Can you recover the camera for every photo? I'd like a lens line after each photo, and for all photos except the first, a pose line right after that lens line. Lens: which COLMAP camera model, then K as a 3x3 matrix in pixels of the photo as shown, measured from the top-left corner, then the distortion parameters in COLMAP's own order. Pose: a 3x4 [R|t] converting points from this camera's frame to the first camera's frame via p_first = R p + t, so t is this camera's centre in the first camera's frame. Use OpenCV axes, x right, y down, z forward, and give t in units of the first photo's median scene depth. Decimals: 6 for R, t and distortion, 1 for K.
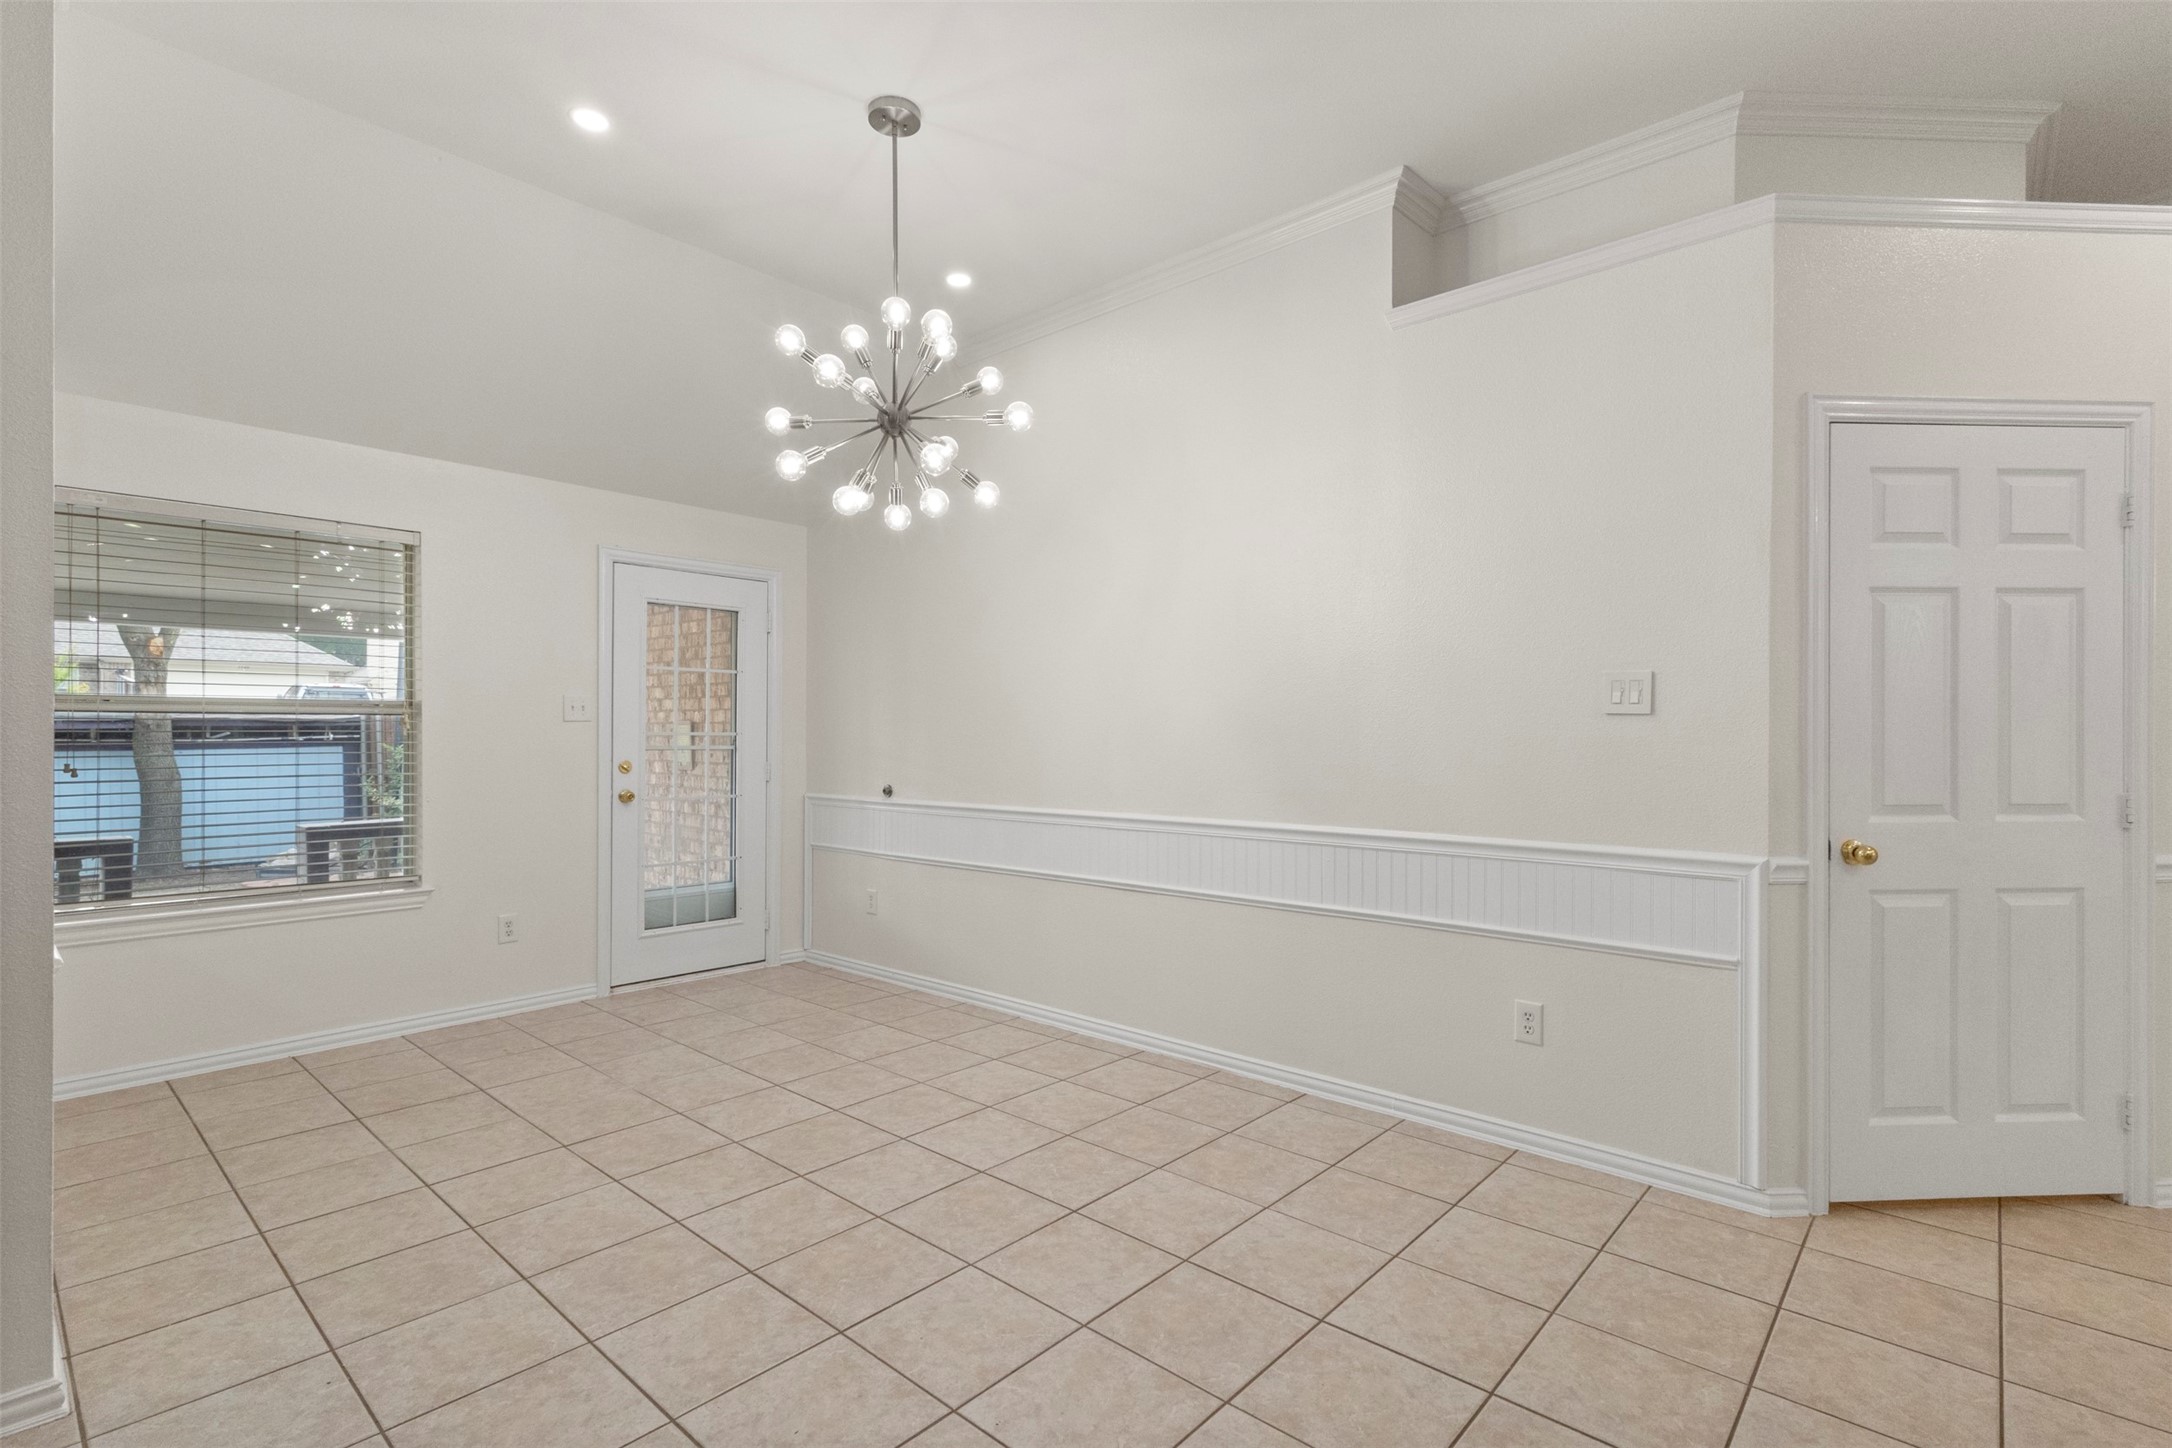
lens RADIAL K [[1000.6, 0, 1075.9], [0, 1000.6, 736.8], [0, 0, 1]] dist [0.001300, 0.000870]
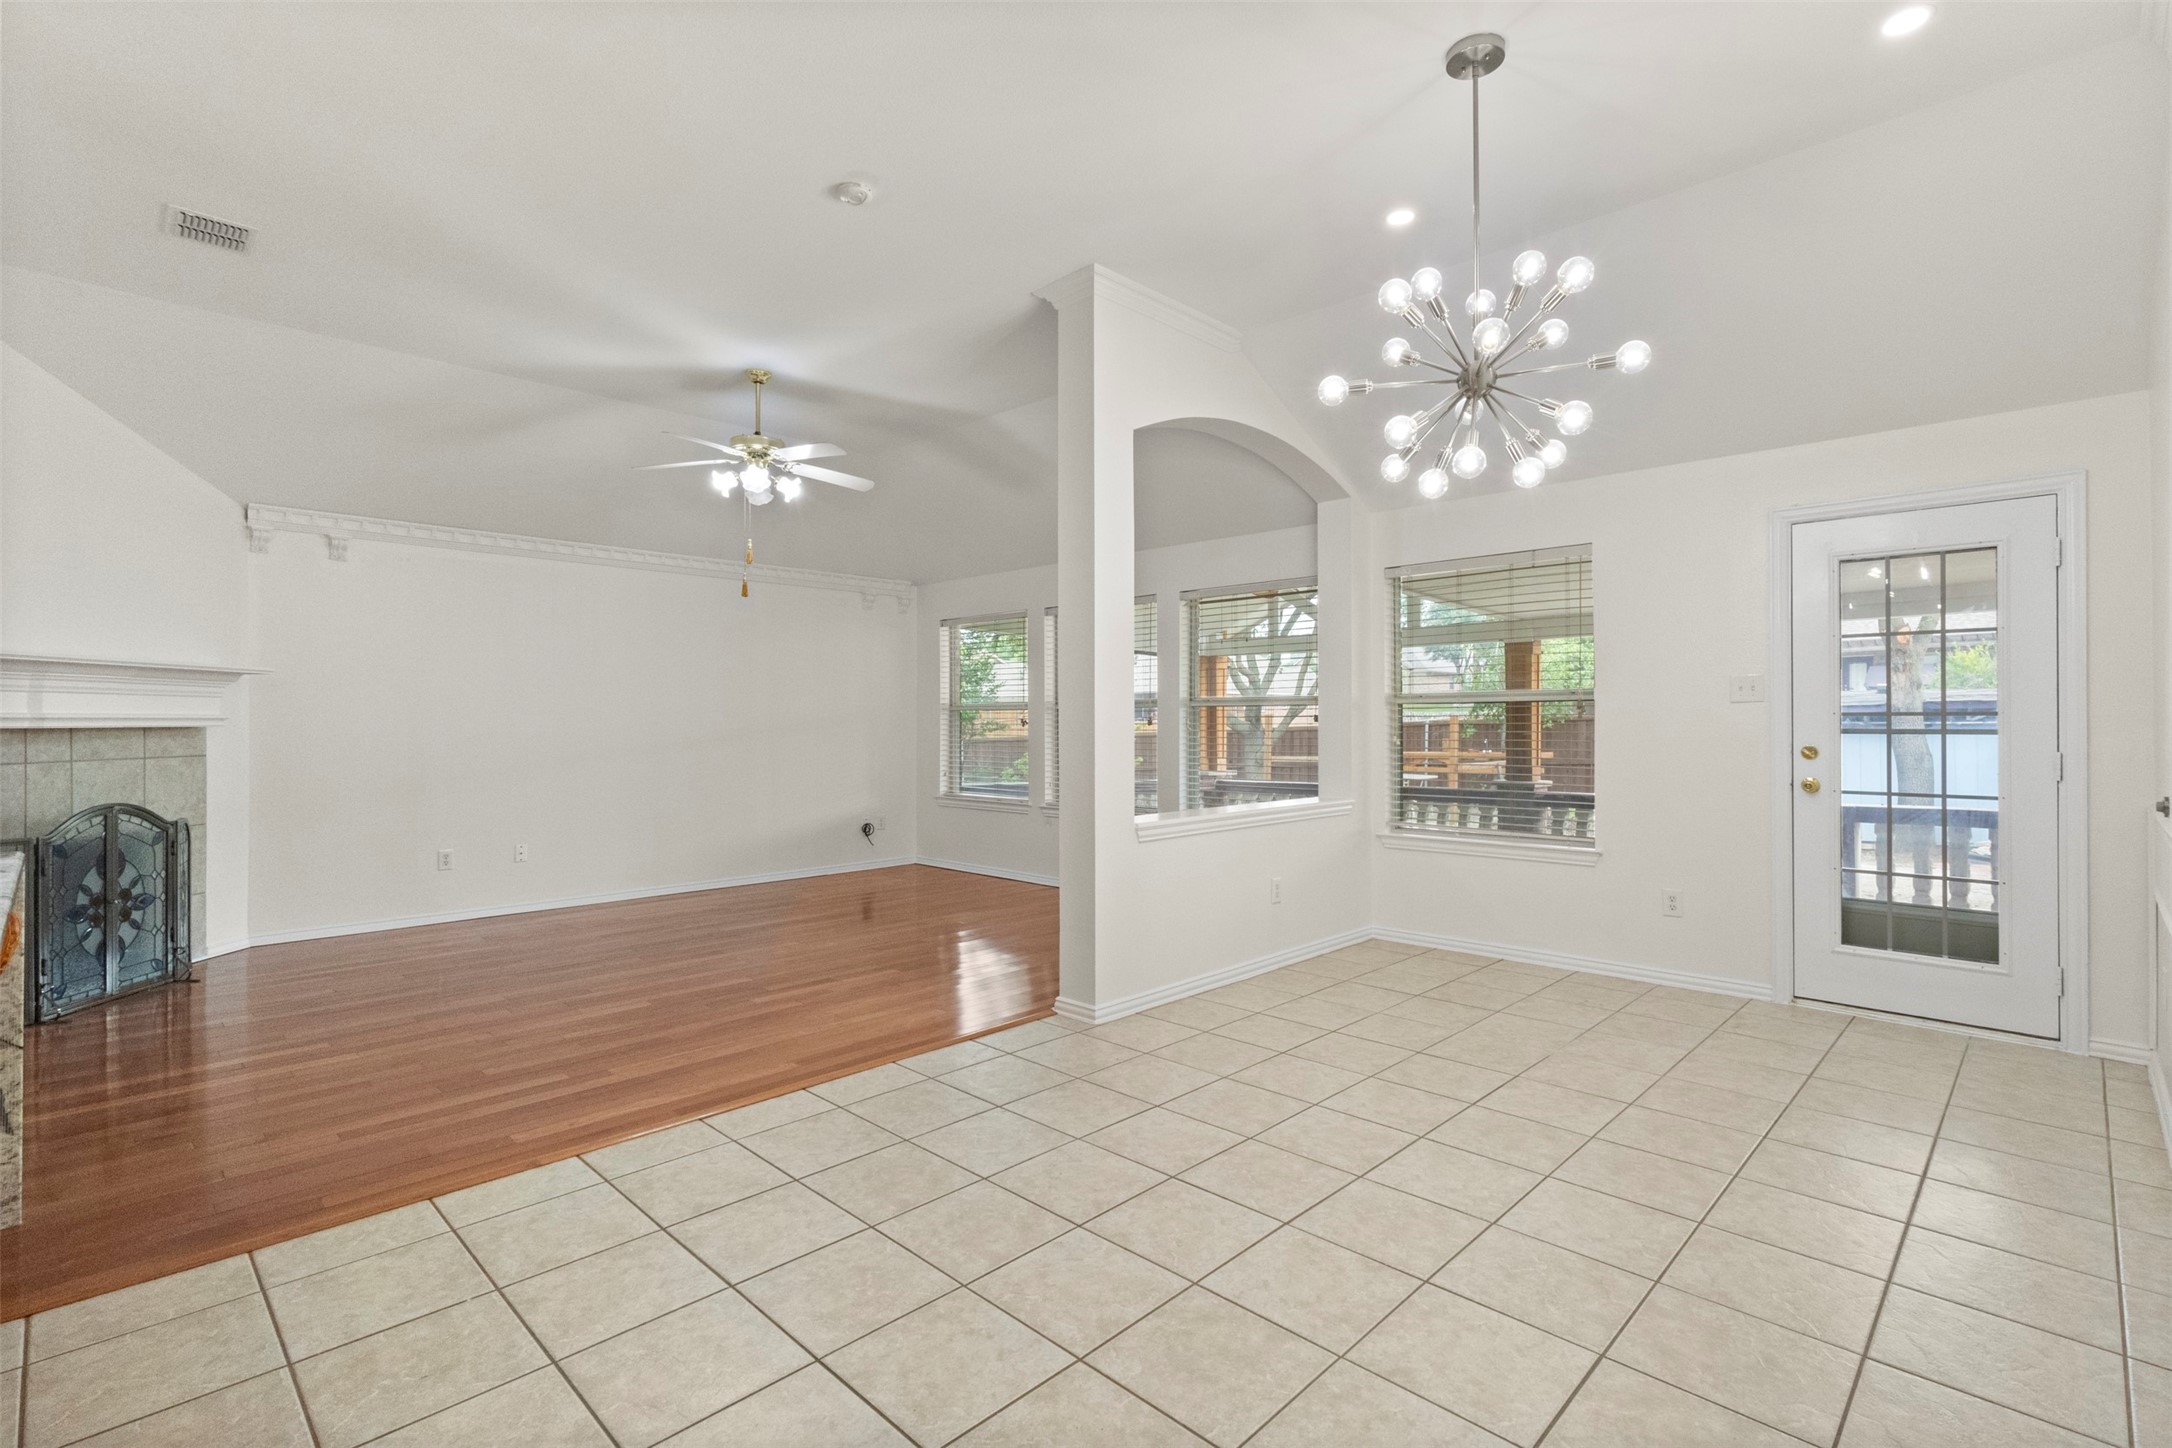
lens RADIAL K [[1000.6, 0, 1096.7], [0, 1000.6, 719.4], [0, 0, 1]] dist [0.001300, 0.000870]
pose [[-0.032455, -0.001846, -0.999471, 0.673620], [0.003923, 0.999990, -0.001974, 0.000746], [0.999466, -0.003985, -0.032447, 0.594592]]
